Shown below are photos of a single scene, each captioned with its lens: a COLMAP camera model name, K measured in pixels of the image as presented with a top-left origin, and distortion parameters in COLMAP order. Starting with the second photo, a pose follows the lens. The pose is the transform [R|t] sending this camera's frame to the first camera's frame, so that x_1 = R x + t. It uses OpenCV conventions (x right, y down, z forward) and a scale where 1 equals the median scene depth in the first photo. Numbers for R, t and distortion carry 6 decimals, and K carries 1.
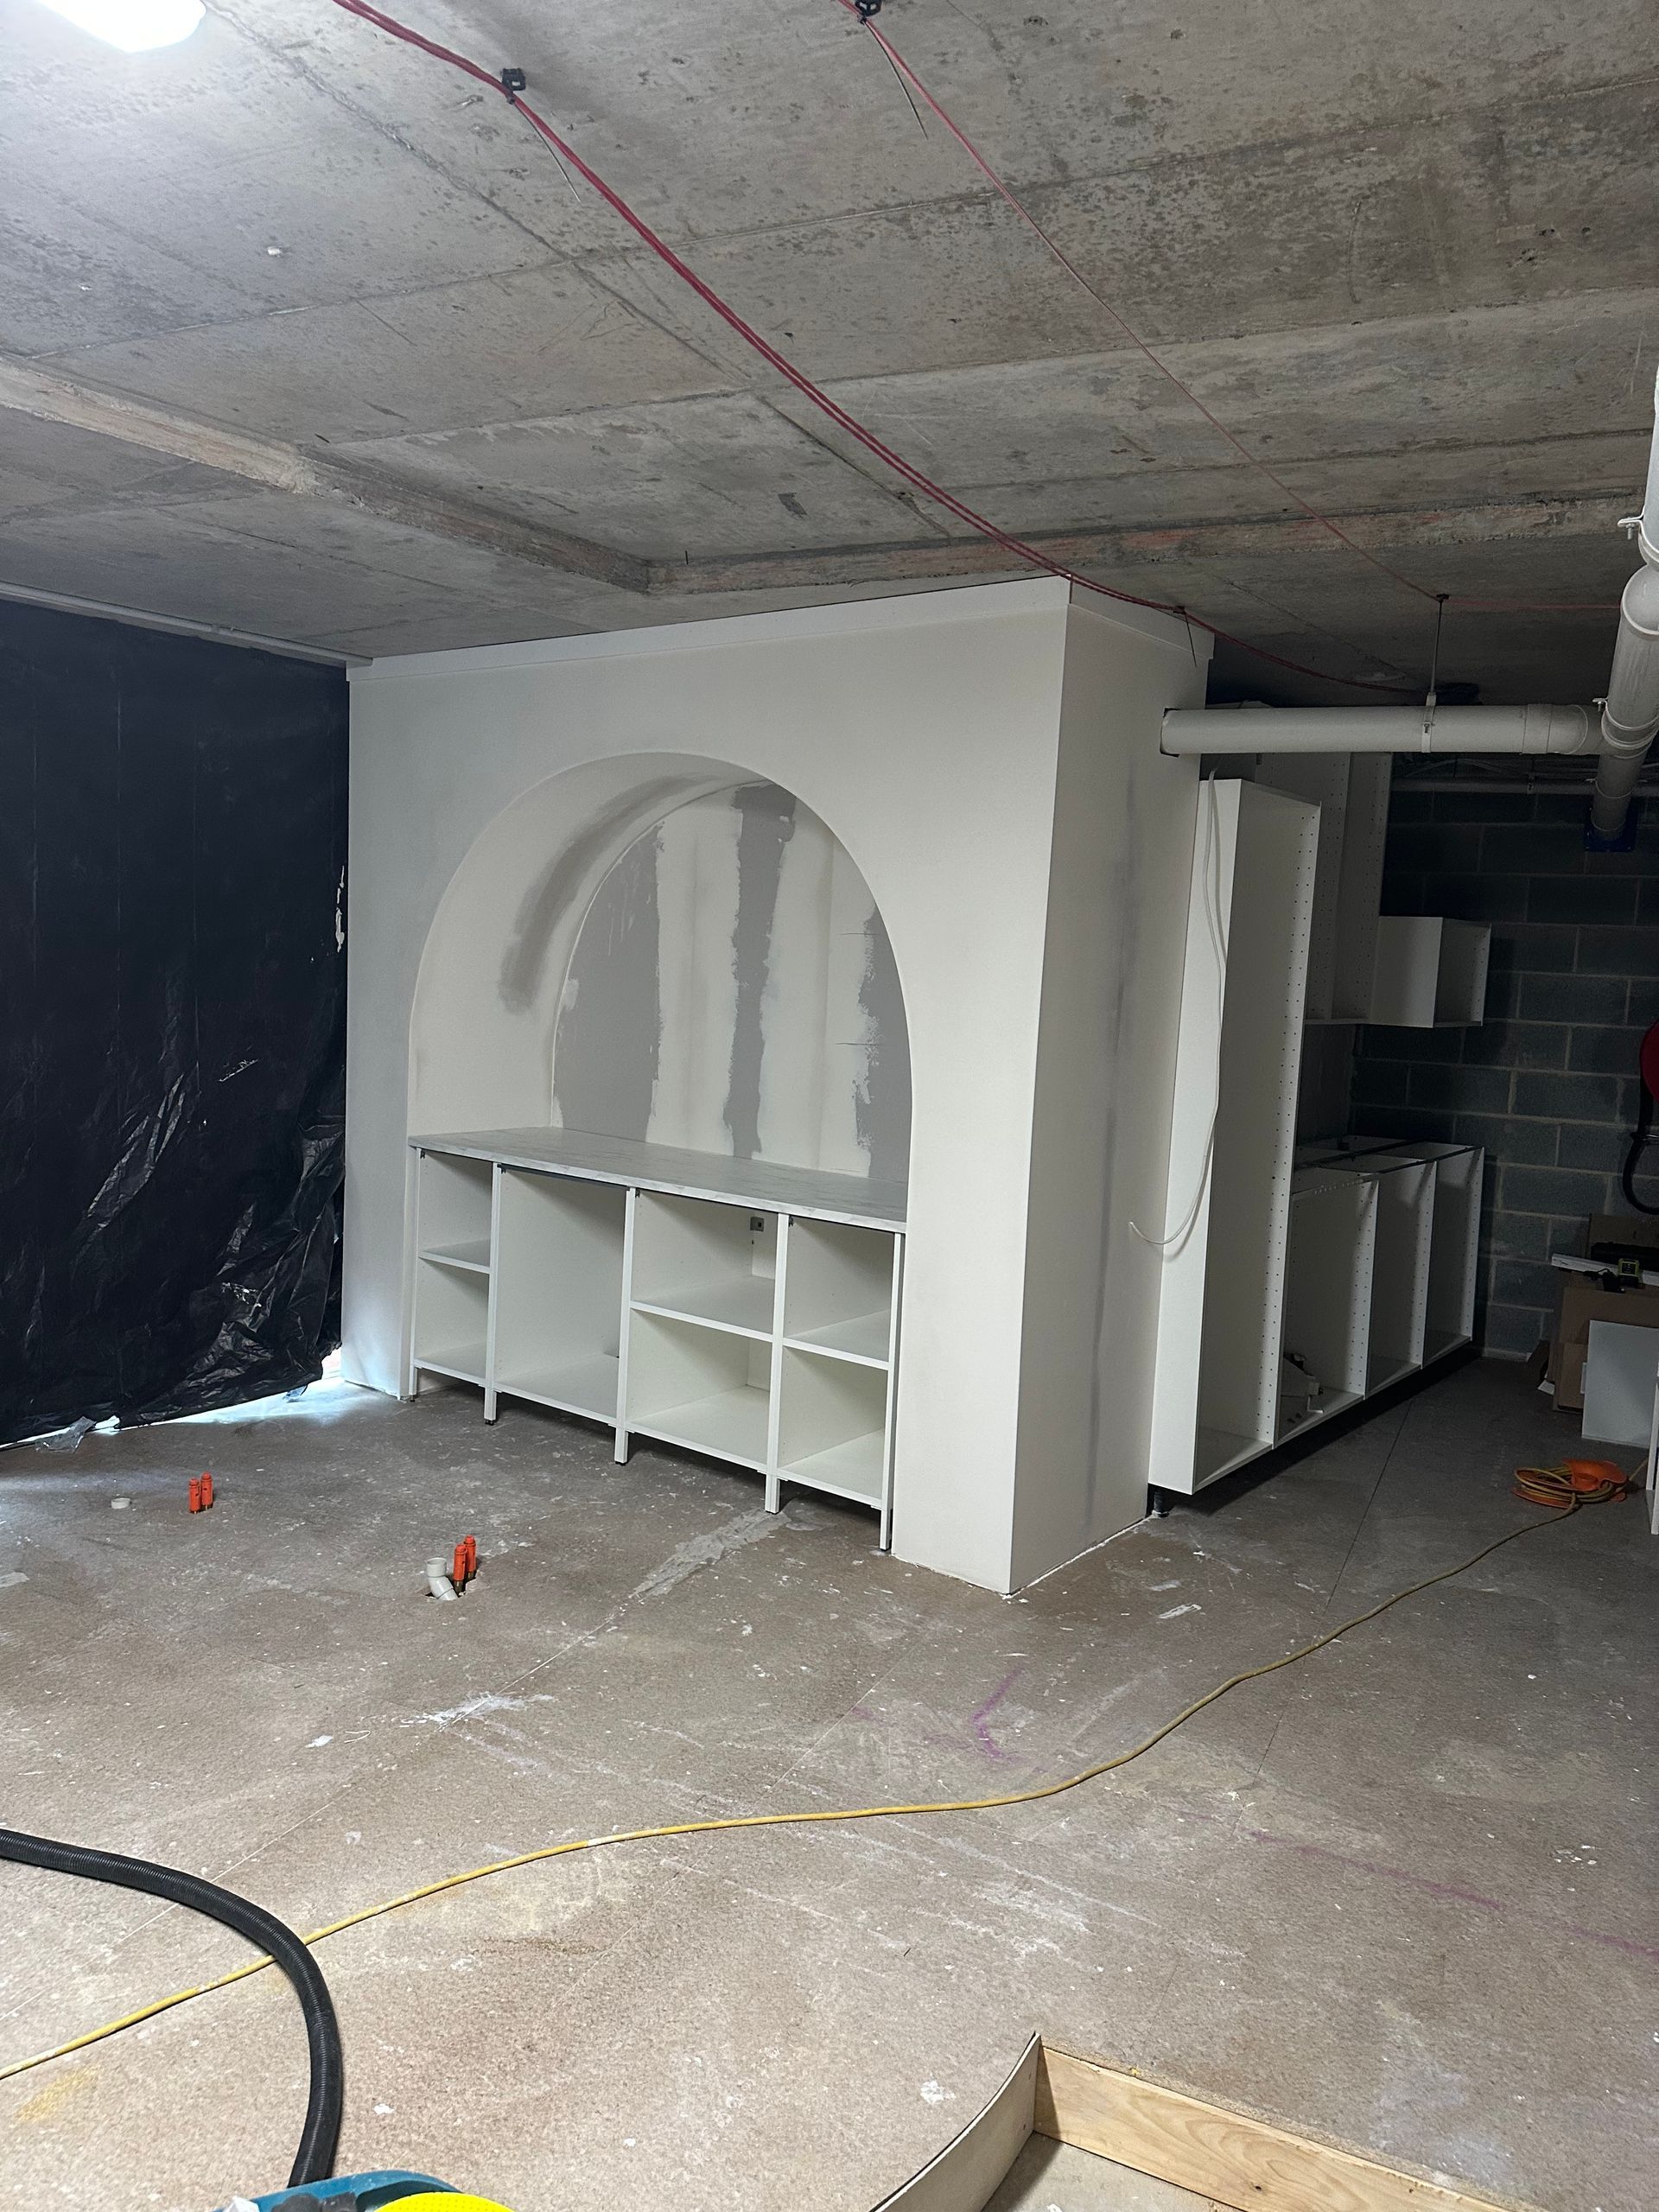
lens RADIAL K [[1586.7, 0, 829.5], [0, 1586.7, 1106.0], [0, 0, 1]] dist [0.178855, -0.340734]
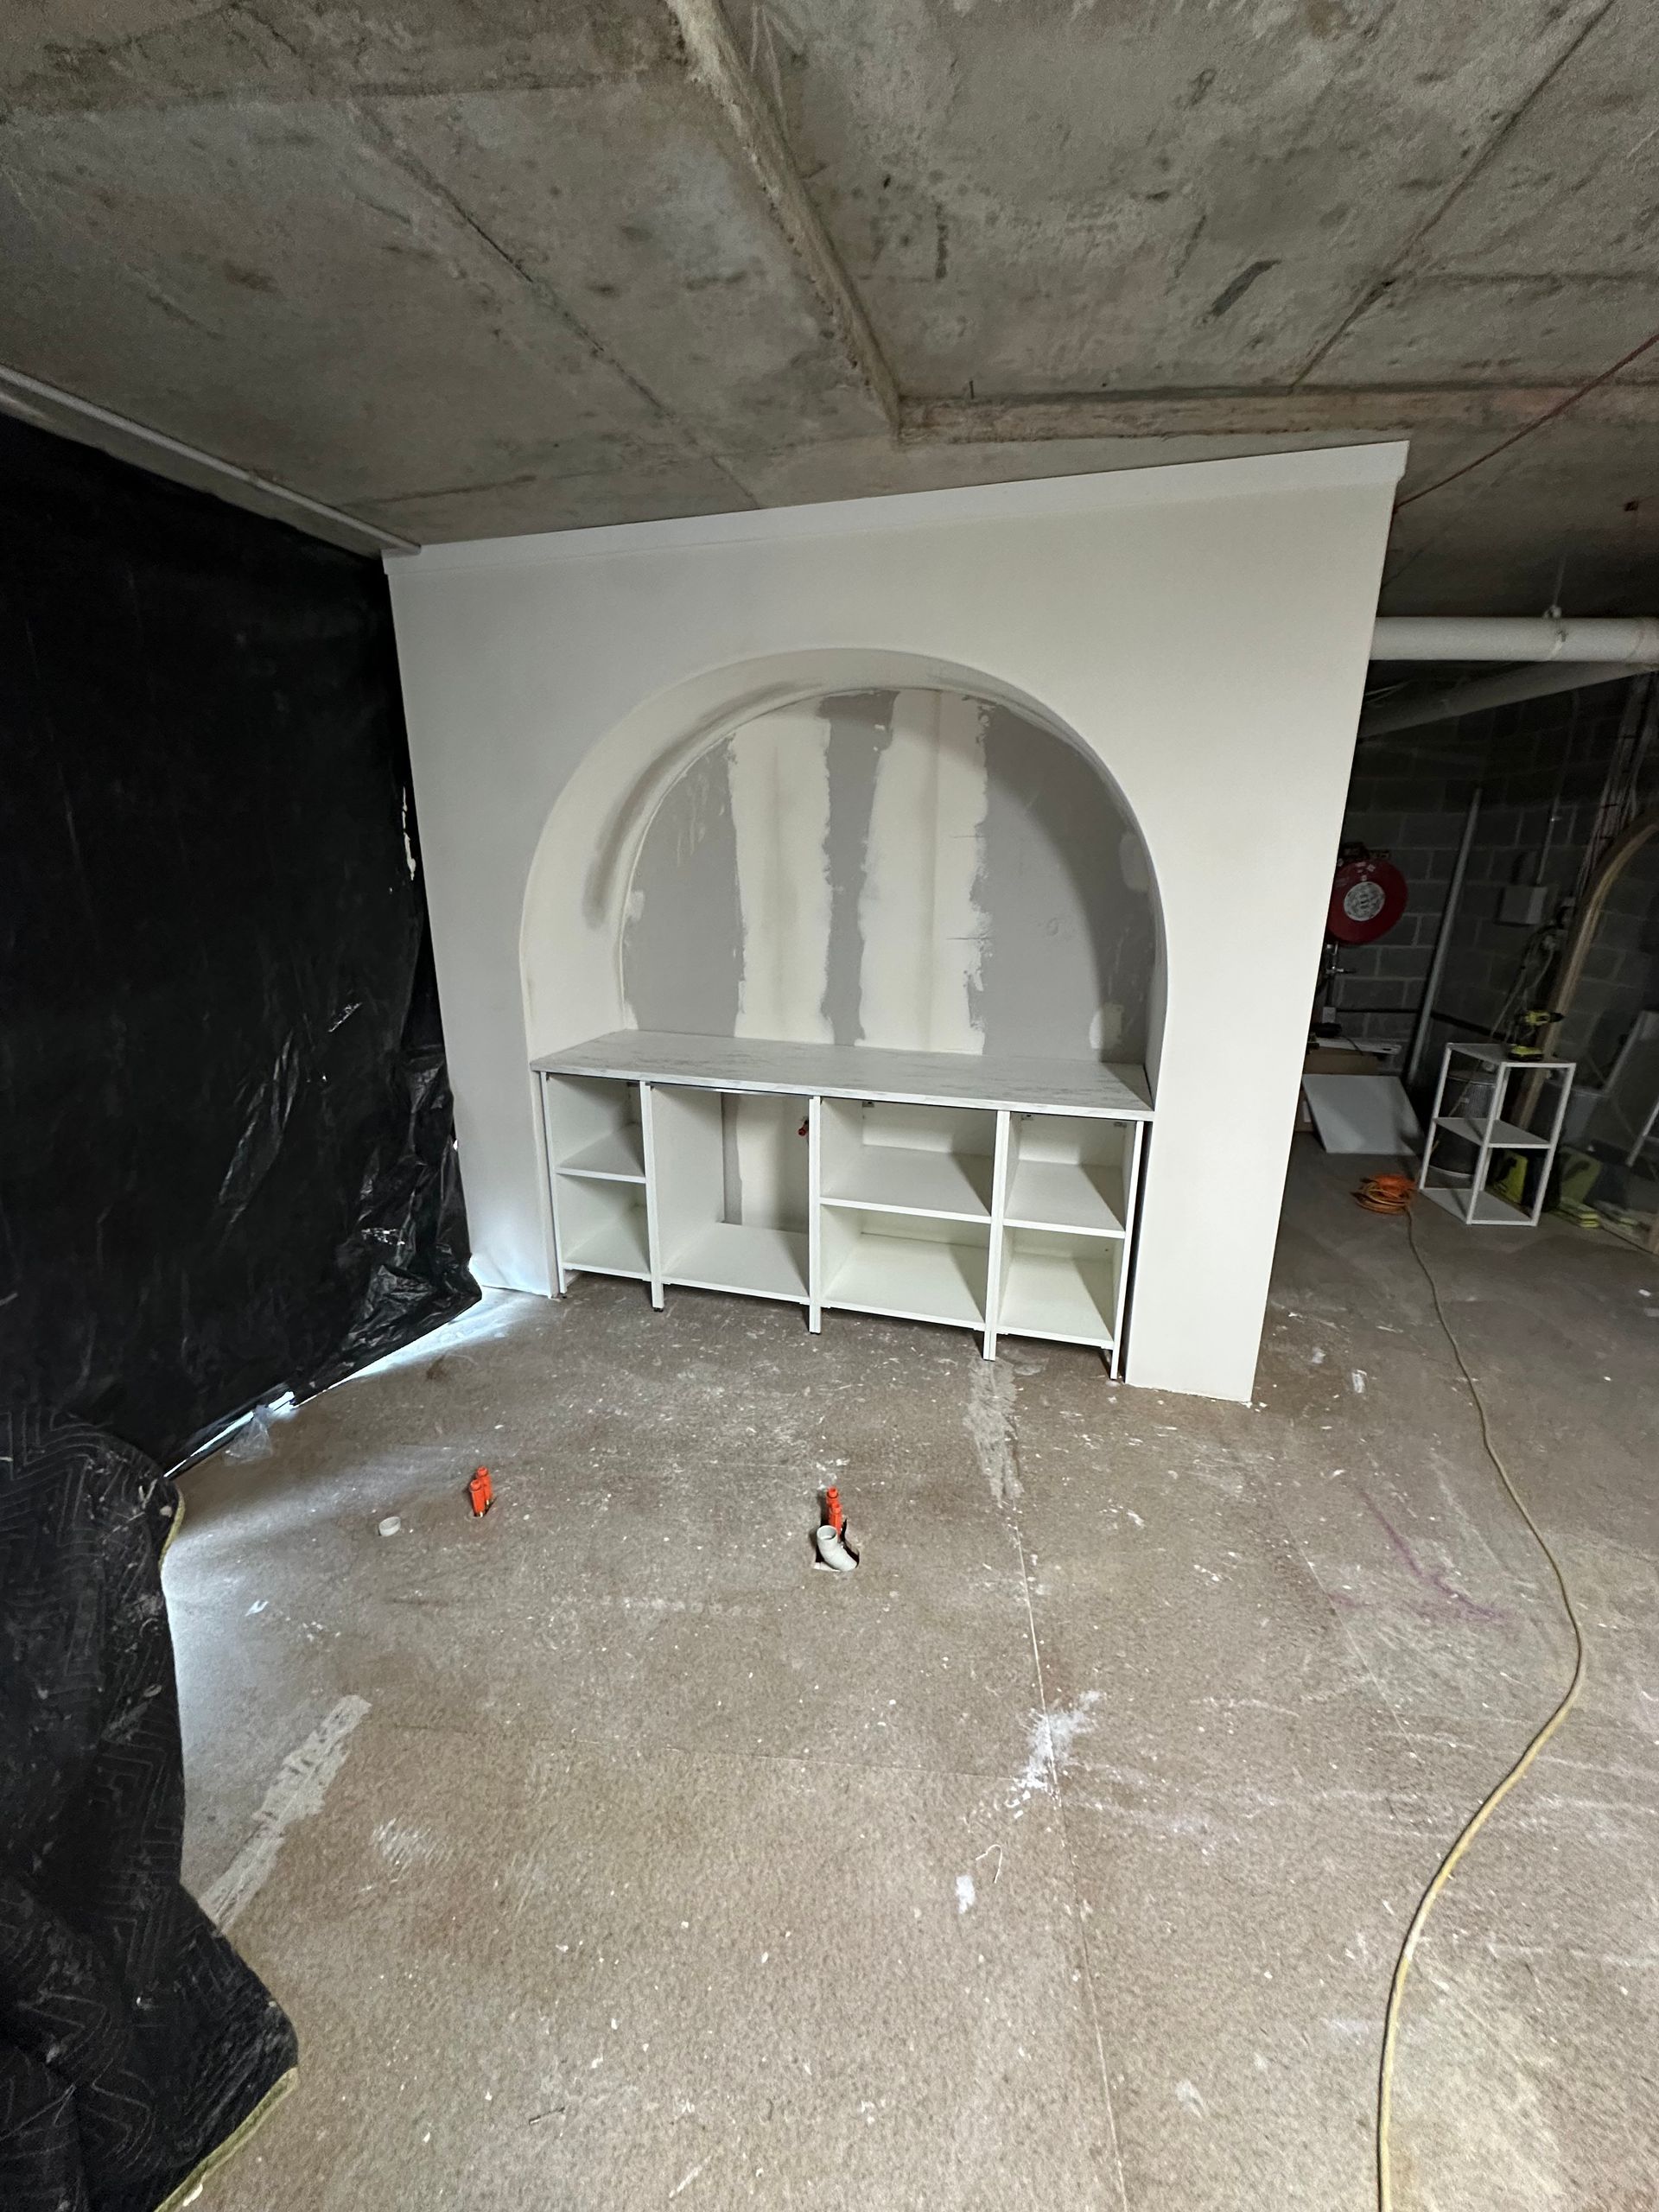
lens RADIAL K [[883.1, 0, 822.3], [0, 883.1, 1104.6], [0, 0, 1]] dist [-0.001966, 0.000488]
pose [[0.927958, -0.145022, 0.343311, -0.332874], [0.075024, 0.975016, 0.209082, -0.067191], [-0.365055, -0.168263, 0.915654, 0.478442]]
